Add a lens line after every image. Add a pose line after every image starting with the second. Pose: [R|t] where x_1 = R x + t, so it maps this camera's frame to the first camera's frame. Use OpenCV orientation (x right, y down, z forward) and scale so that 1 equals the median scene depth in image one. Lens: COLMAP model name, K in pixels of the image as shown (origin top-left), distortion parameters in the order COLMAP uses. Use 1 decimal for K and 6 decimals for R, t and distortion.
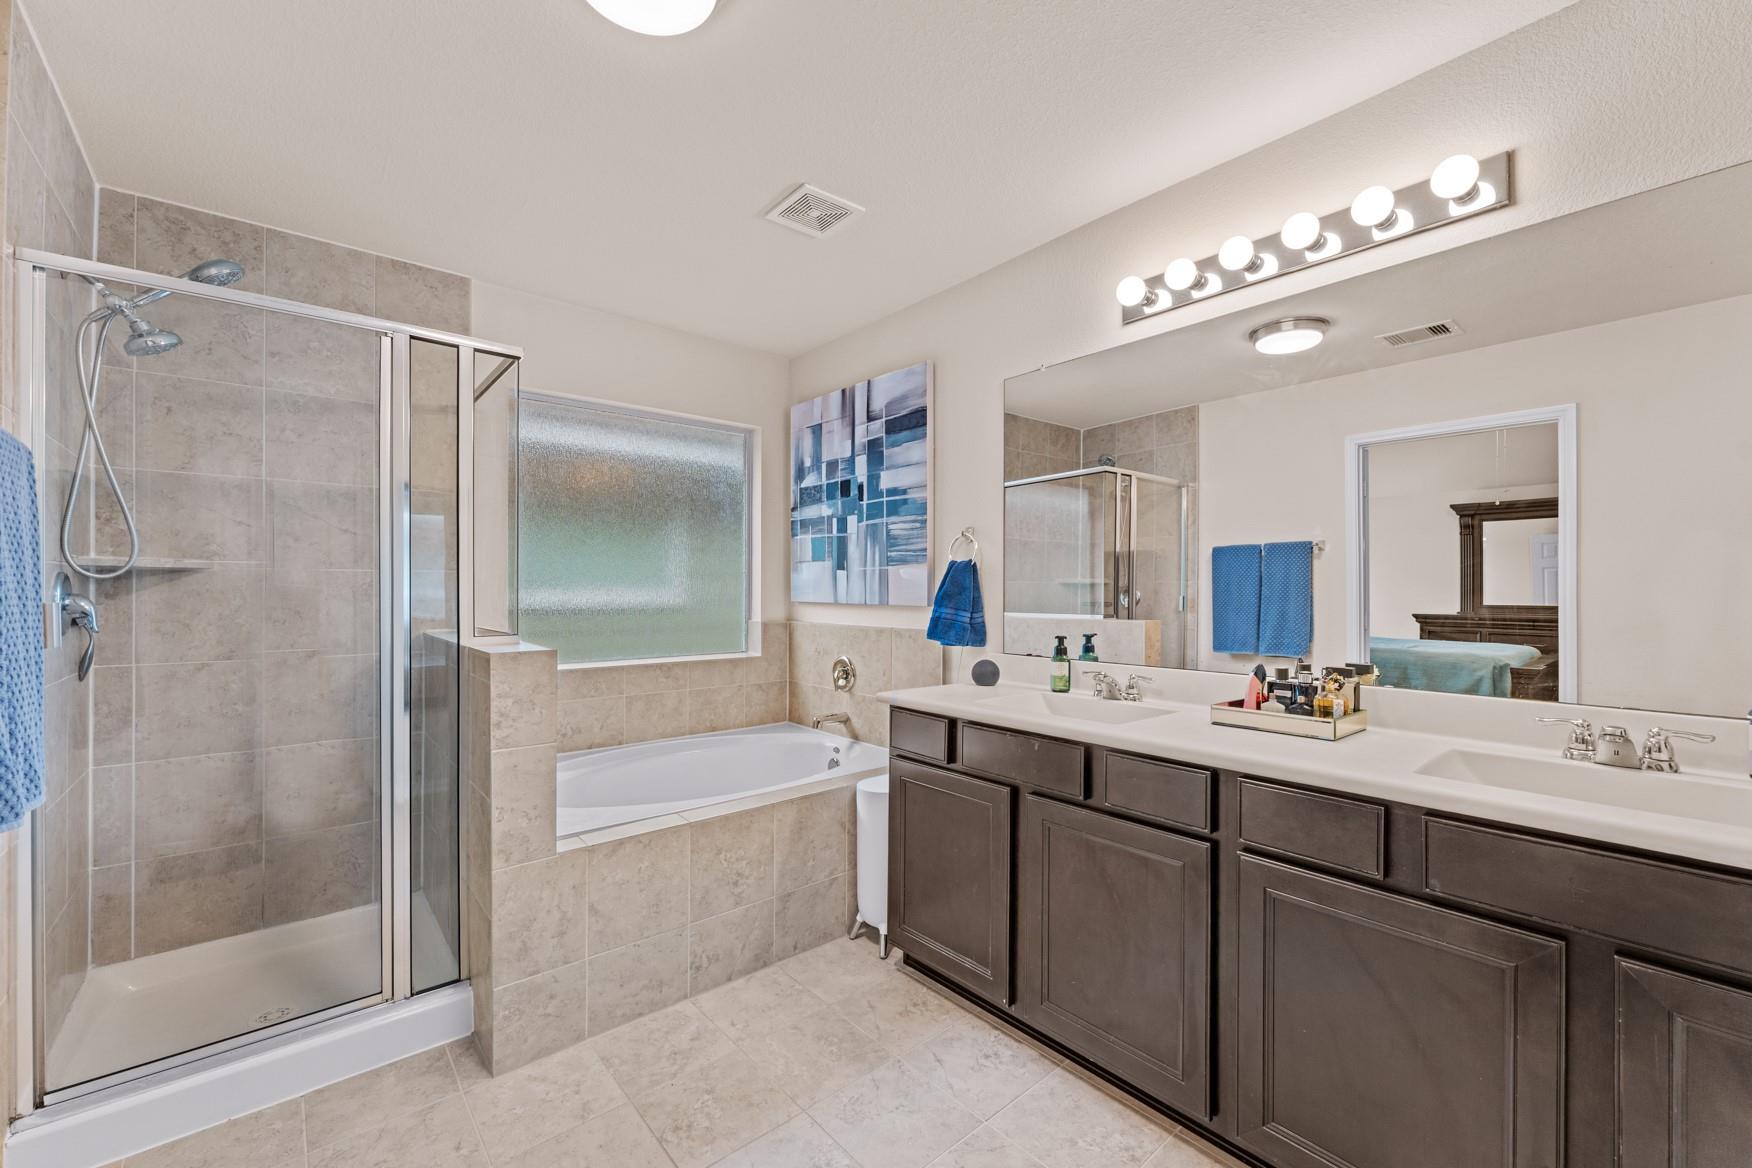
lens RADIAL K [[711.3, 0, 873.3], [0, 711.3, 585.7], [0, 0, 1]] dist [-0.002164, -0.000109]
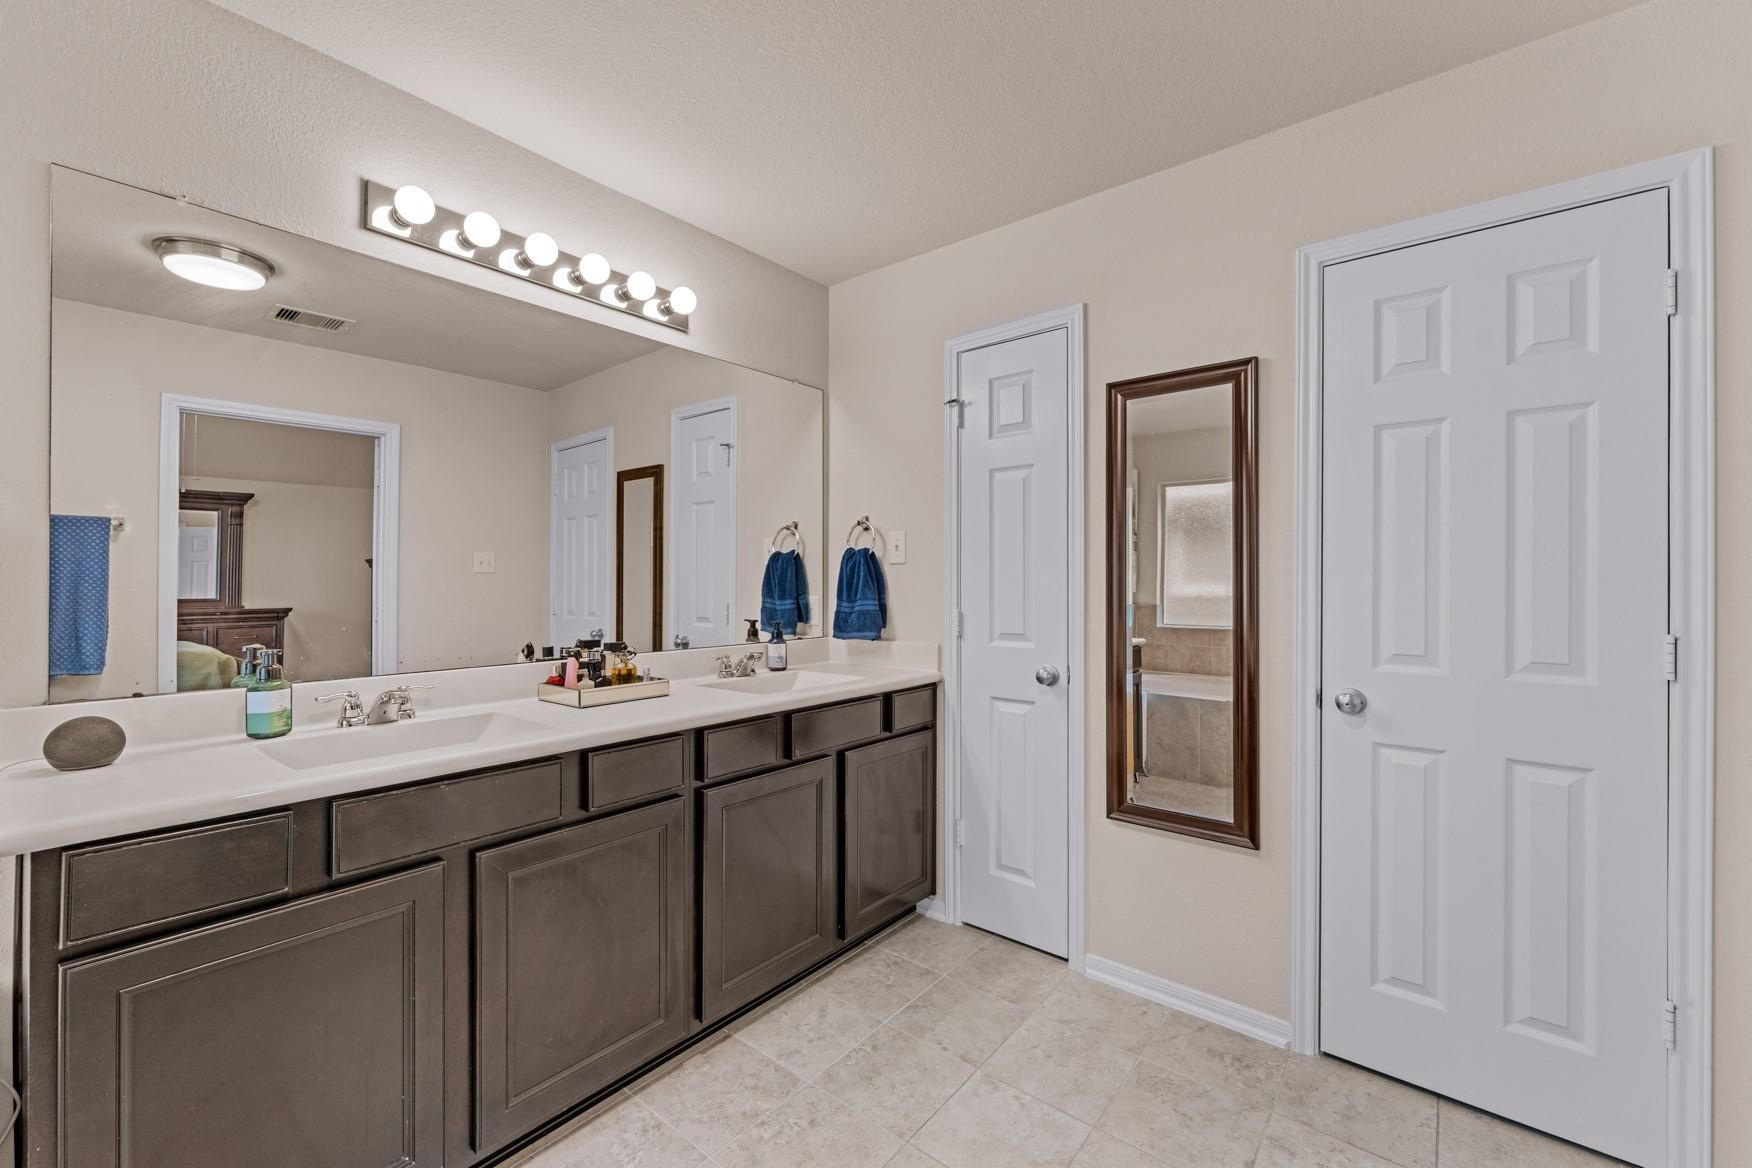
lens RADIAL K [[710.0, 0, 871.2], [0, 710.0, 576.8], [0, 0, 1]] dist [-0.001412, -0.000369]
pose [[-0.178052, 0.005313, 0.984007, -0.621951], [-0.006625, 0.999956, -0.006598, 0.005828], [-0.983999, -0.007694, -0.178009, 0.768616]]
